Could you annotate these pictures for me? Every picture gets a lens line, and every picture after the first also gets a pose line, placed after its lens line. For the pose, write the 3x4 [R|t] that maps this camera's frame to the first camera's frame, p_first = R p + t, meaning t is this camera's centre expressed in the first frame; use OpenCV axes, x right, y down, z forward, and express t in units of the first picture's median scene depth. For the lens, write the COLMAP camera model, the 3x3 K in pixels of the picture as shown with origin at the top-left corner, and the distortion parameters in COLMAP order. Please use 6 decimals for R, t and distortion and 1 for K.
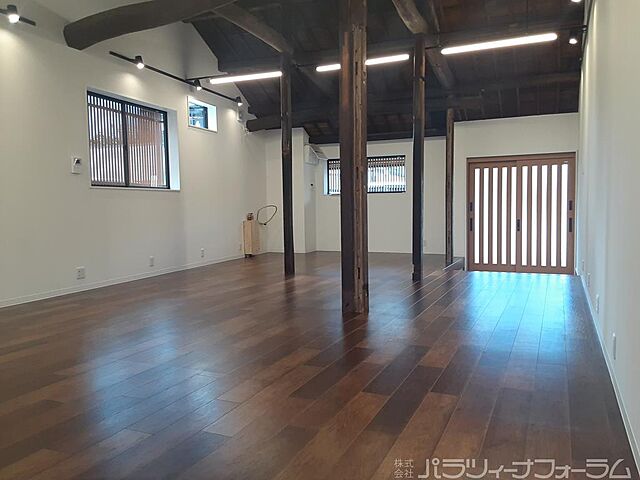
lens RADIAL K [[507.5, 0, 324.5], [0, 507.5, 241.4], [0, 0, 1]] dist [0.100199, -0.148572]
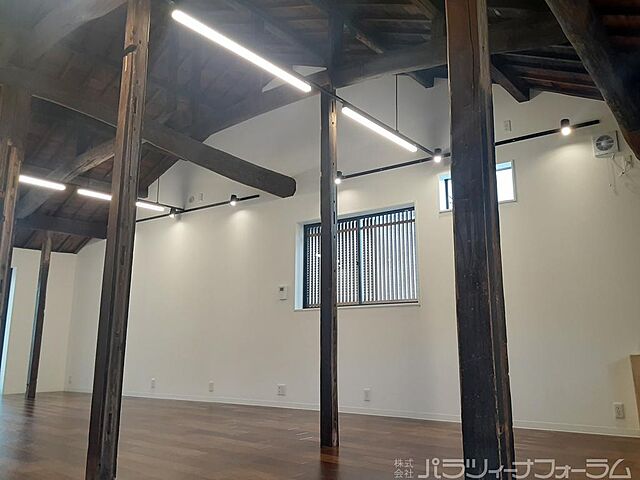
lens RADIAL K [[554.6, 0, 319.9], [0, 554.6, 226.1], [0, 0, 1]] dist [0.050653, -0.000814]
pose [[-0.210213, -0.167181, -0.963255, 0.598294], [-0.031567, 0.985918, -0.164226, -0.080434], [0.977146, -0.004116, -0.212530, 1.139011]]
